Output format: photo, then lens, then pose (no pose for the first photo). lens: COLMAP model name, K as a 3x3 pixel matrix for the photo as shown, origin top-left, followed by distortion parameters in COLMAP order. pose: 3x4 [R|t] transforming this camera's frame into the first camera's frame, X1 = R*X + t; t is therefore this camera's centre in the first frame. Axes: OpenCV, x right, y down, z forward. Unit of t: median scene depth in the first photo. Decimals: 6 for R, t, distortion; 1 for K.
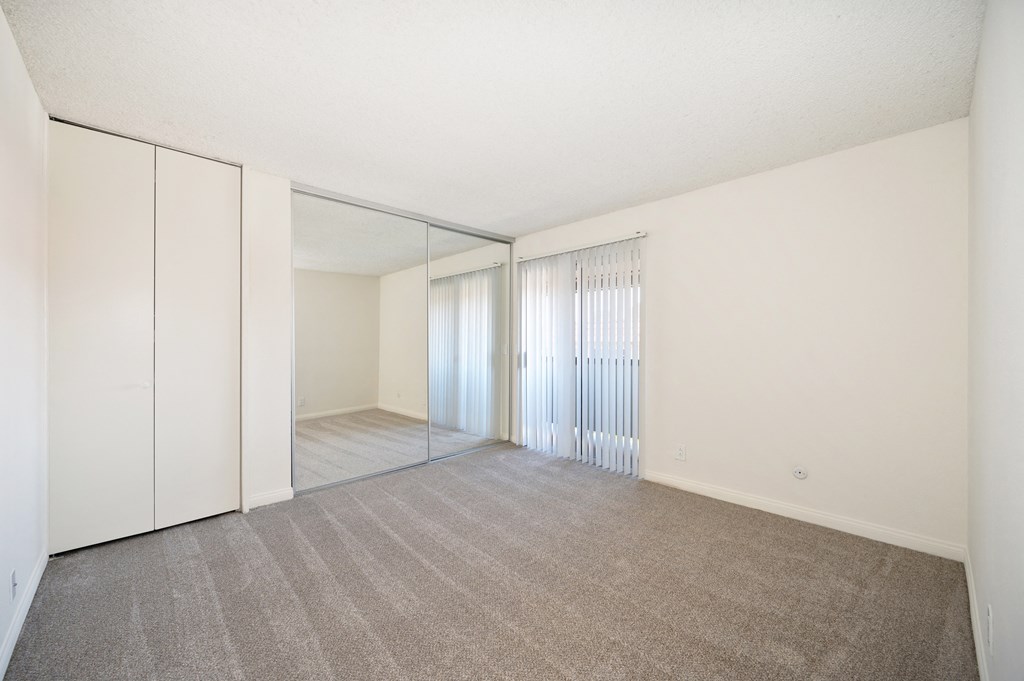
lens RADIAL K [[406.0, 0, 510.3], [0, 406.0, 339.8], [0, 0, 1]] dist [0.000320, 0.001244]
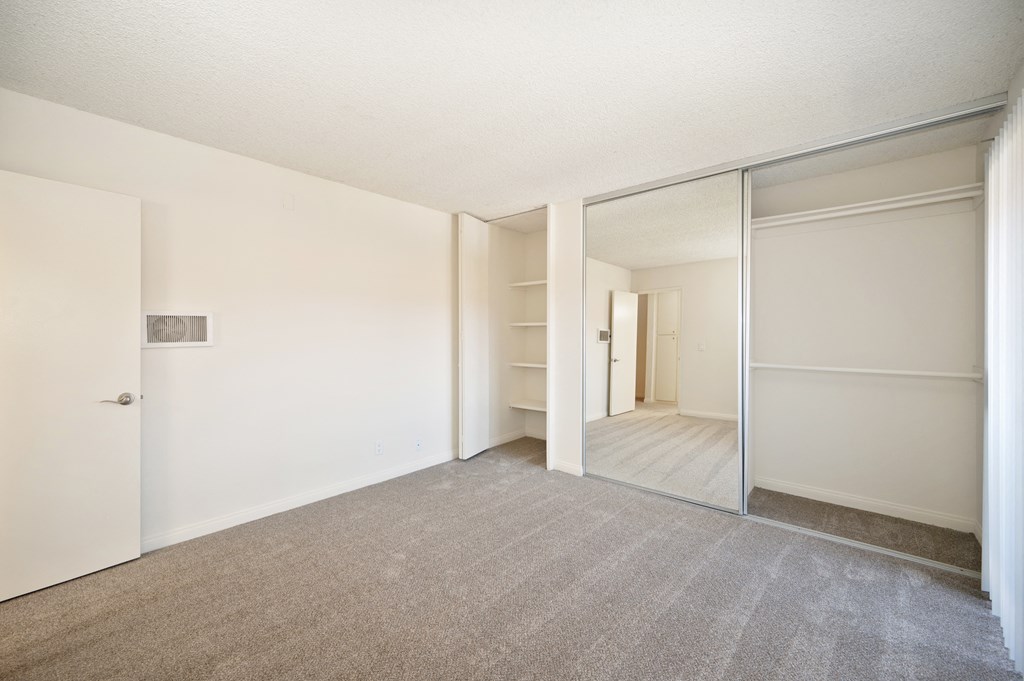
lens RADIAL K [[406.0, 0, 511.9], [0, 406.0, 337.1], [0, 0, 1]] dist [0.000320, 0.001244]
pose [[0.078737, 0.002101, -0.996893, 0.525189], [-0.001425, 0.999997, 0.001995, -0.003199], [0.996894, 0.001264, 0.078740, 0.639150]]
